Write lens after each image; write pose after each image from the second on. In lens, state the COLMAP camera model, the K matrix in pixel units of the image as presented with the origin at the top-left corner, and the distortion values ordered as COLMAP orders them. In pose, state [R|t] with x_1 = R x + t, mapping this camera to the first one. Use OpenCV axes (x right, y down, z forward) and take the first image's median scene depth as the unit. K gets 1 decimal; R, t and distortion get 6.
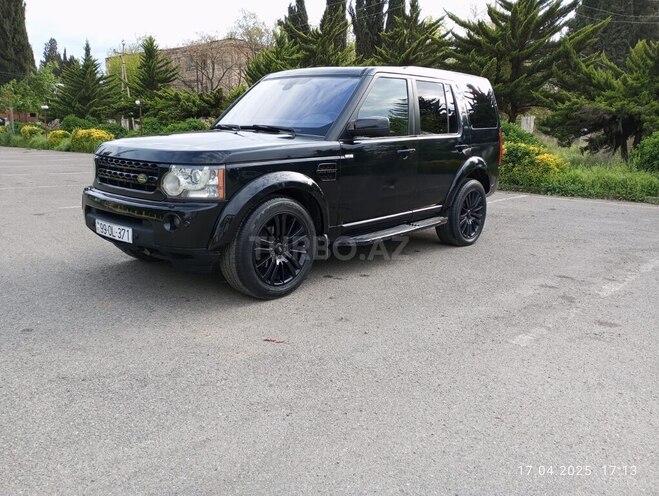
lens RADIAL K [[543.2, 0, 338.0], [0, 543.2, 247.1], [0, 0, 1]] dist [0.089126, -0.100415]
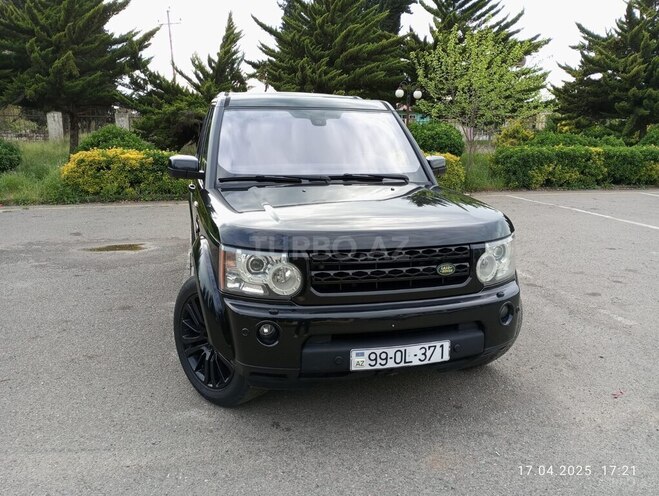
lens RADIAL K [[543.2, 0, 338.0], [0, 543.2, 247.1], [0, 0, 1]] dist [0.089126, -0.100415]
pose [[0.549827, -0.196886, 0.811742, -1.010990], [0.179805, 0.976938, 0.115165, -0.261630], [-0.815696, 0.082634, 0.572548, 0.696639]]
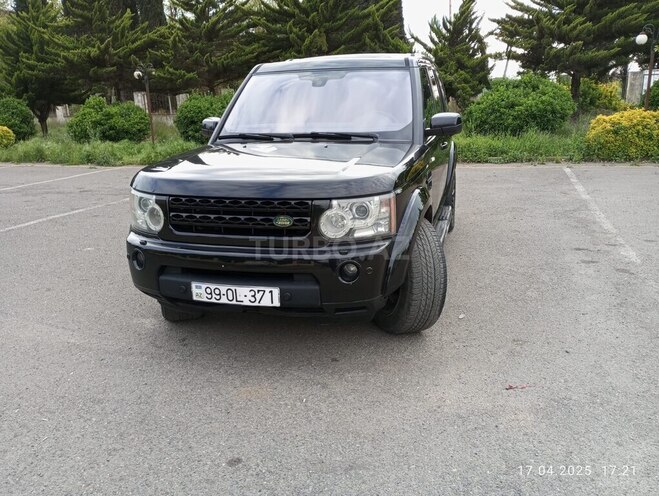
lens RADIAL K [[543.2, 0, 338.0], [0, 543.2, 247.1], [0, 0, 1]] dist [0.089126, -0.100415]
pose [[0.897951, -0.164734, 0.408101, -0.600595], [0.141294, 0.986123, 0.087167, -0.144445], [-0.416797, -0.020610, 0.908766, 0.274672]]
